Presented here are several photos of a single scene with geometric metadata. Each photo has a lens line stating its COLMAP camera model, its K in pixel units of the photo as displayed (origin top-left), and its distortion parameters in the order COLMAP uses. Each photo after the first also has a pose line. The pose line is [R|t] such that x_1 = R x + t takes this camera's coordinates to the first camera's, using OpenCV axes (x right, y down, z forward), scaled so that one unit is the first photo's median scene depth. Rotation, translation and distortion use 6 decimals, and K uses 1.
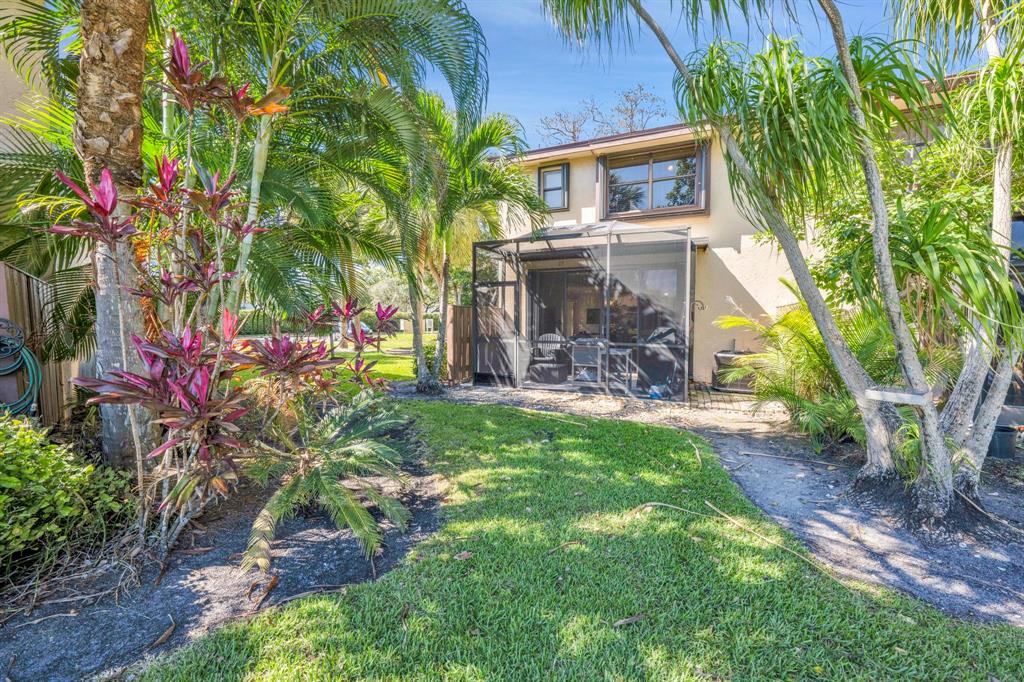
lens RADIAL K [[421.0, 0, 504.2], [0, 421.0, 339.8], [0, 0, 1]] dist [-0.000257, -0.000483]
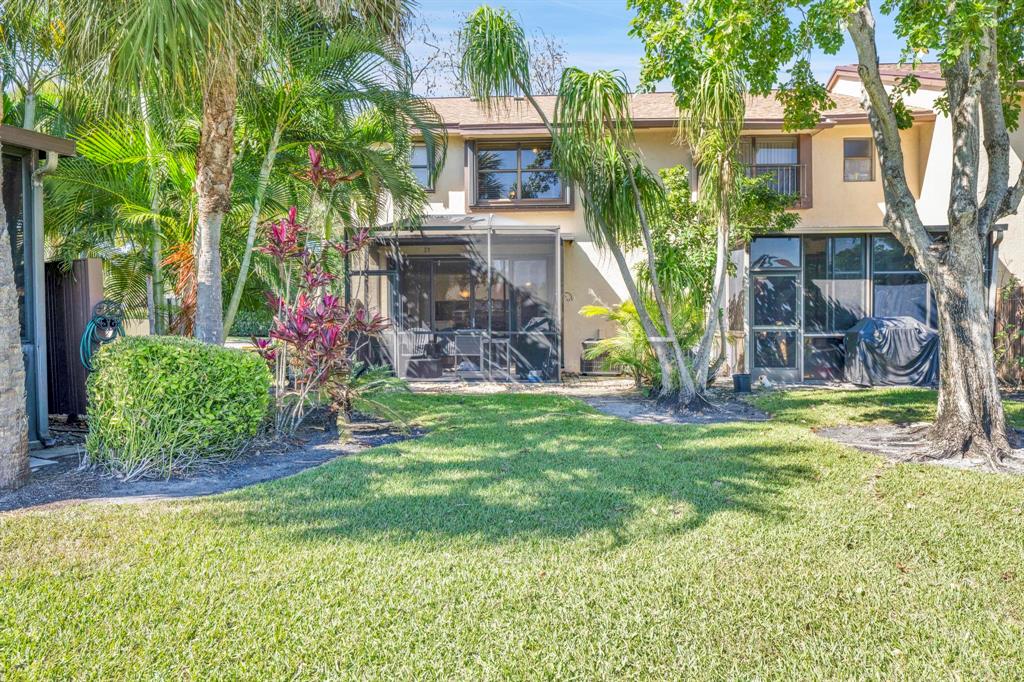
lens RADIAL K [[705.5, 0, 513.3], [0, 705.5, 339.7], [0, 0, 1]] dist [0.007990, 0.004788]
pose [[0.934137, -0.015379, 0.356584, -0.327695], [0.024006, 0.999516, -0.019782, 0.062492], [-0.356107, 0.027039, 0.934054, -0.662506]]
